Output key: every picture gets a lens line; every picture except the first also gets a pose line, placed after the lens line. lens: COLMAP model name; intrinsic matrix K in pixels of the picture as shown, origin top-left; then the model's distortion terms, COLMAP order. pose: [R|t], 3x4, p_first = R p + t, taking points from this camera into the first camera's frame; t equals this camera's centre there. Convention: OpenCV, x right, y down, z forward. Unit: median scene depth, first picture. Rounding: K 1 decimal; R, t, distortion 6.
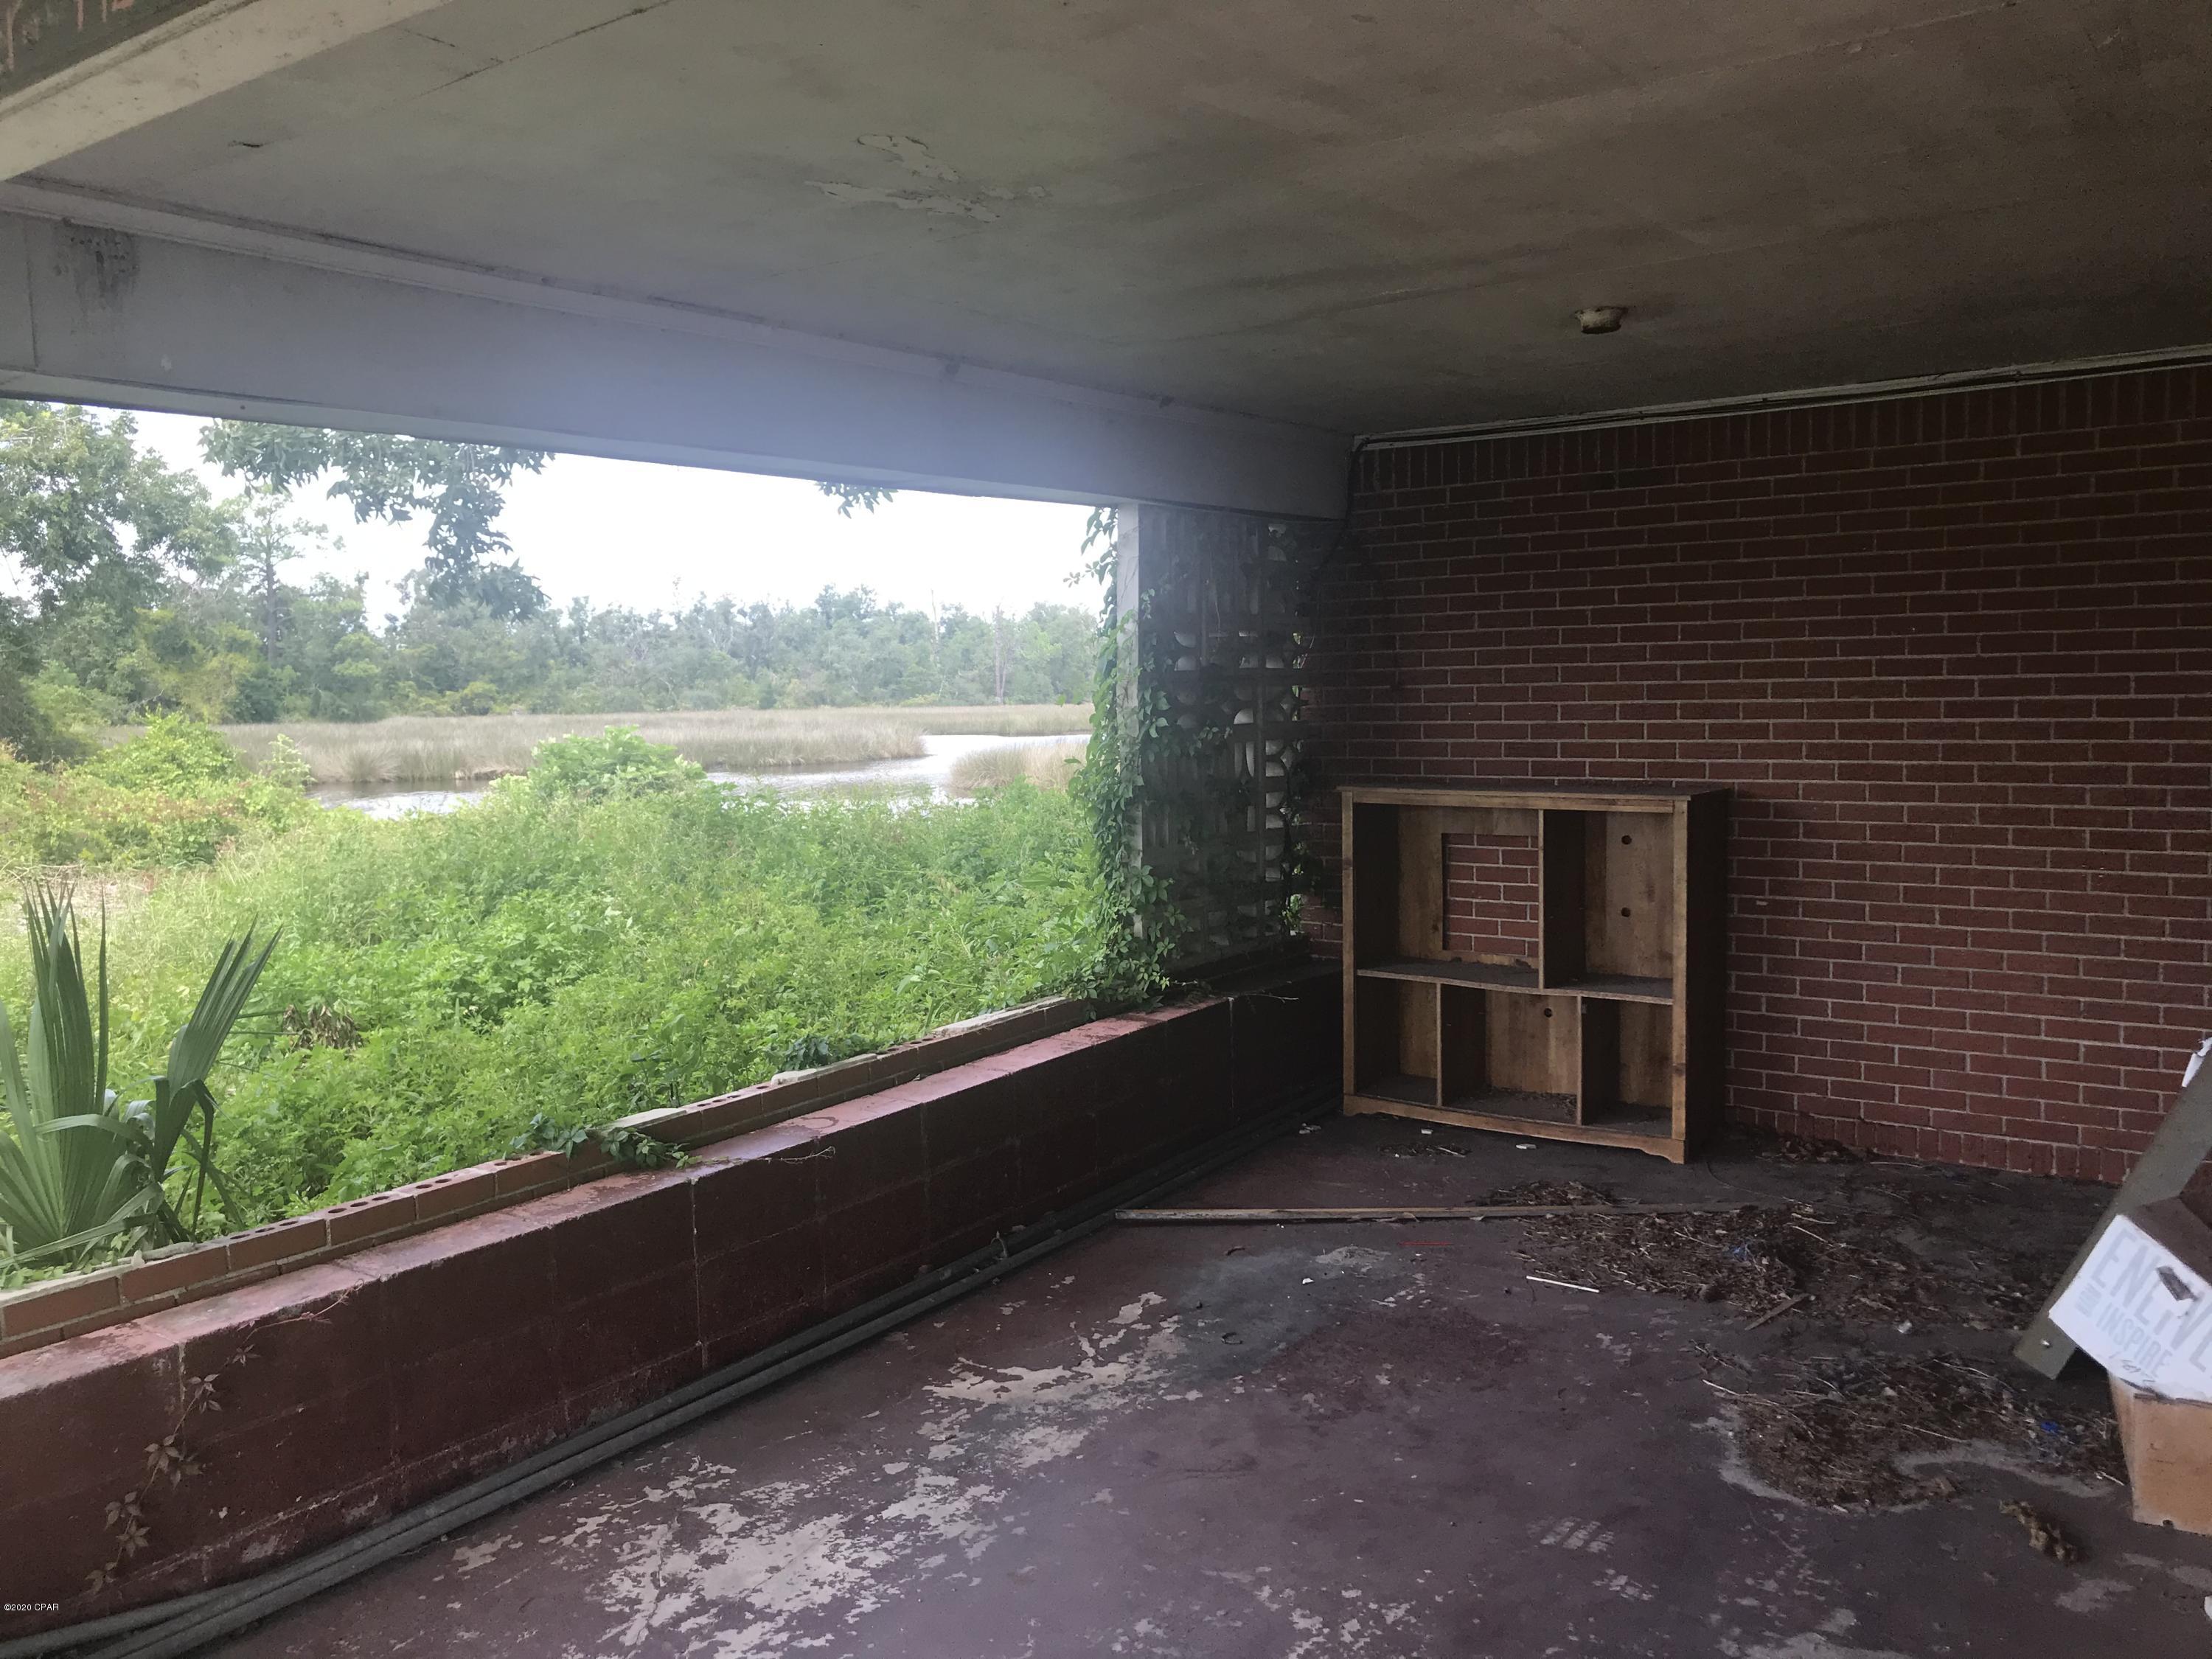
lens RADIAL K [[1818.0, 0, 1104.7], [0, 1818.0, 831.6], [0, 0, 1]] dist [0.056619, -0.059727]
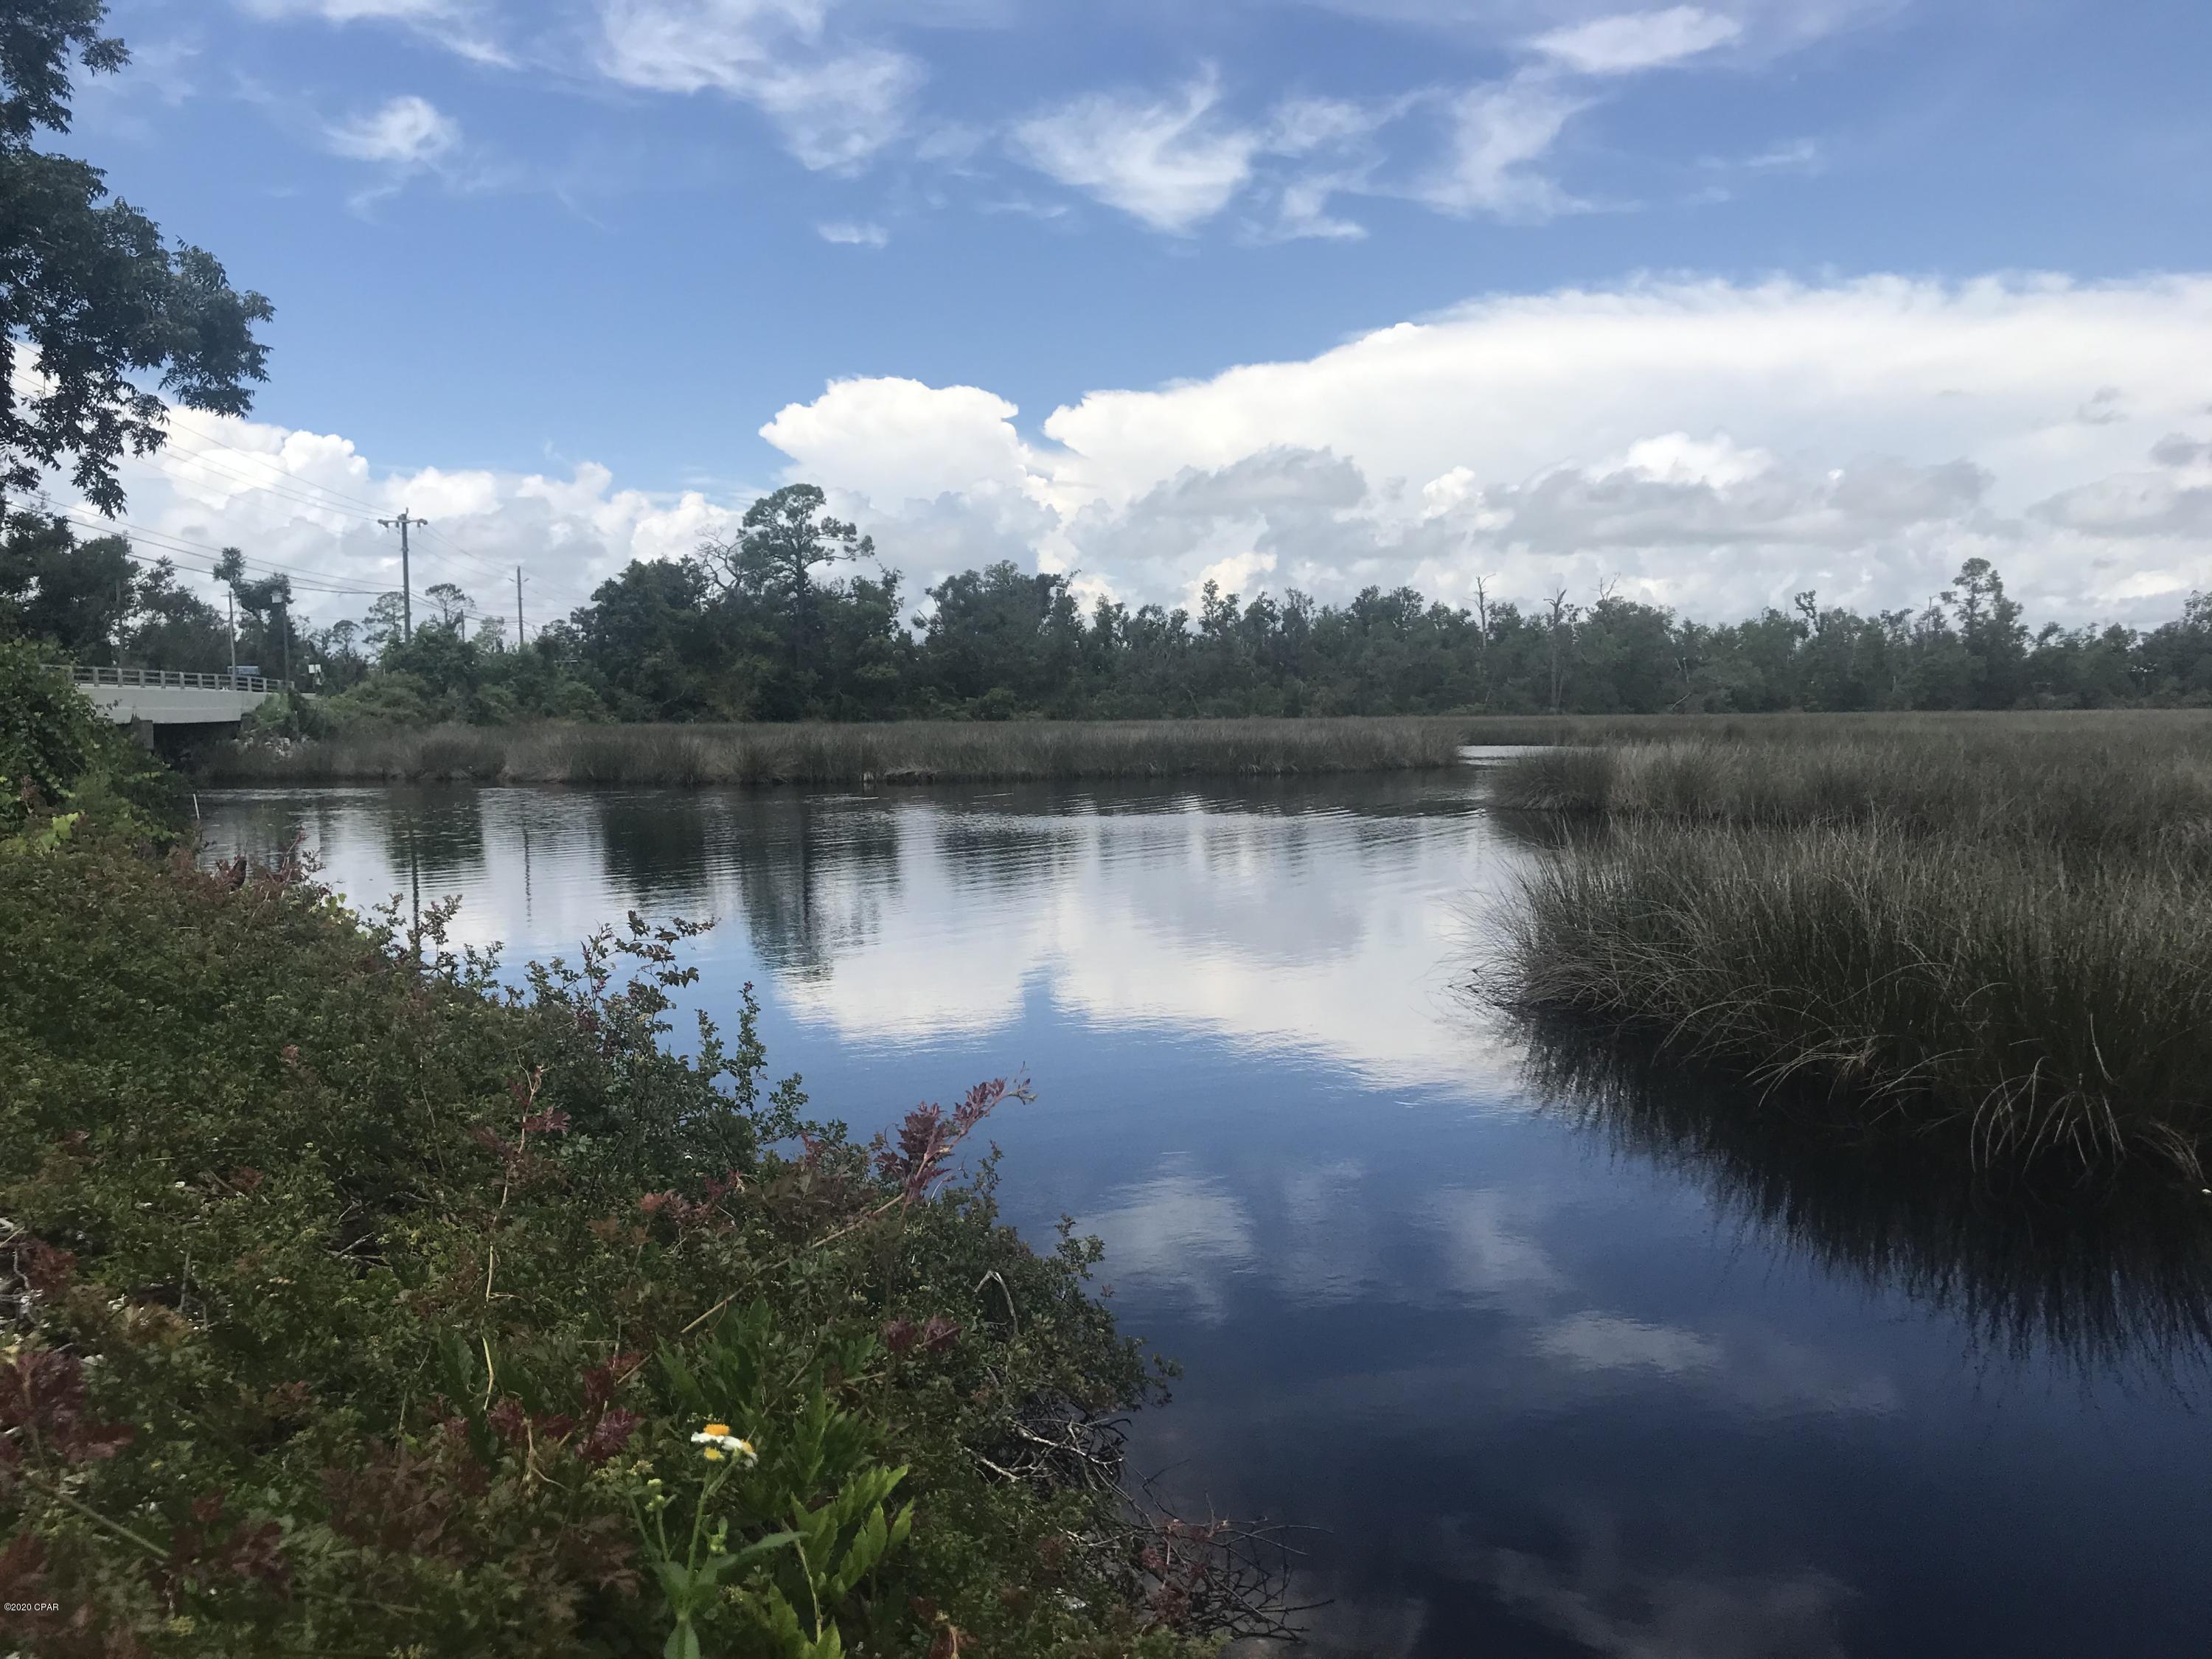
lens RADIAL K [[1818.0, 0, 1100.2], [0, 1818.0, 834.3], [0, 0, 1]] dist [0.056619, -0.059727]
pose [[0.955679, 0.030405, -0.292837, -0.008353], [-0.033181, 0.999439, -0.004516, -0.002171], [0.292535, 0.014032, 0.956152, 0.103239]]
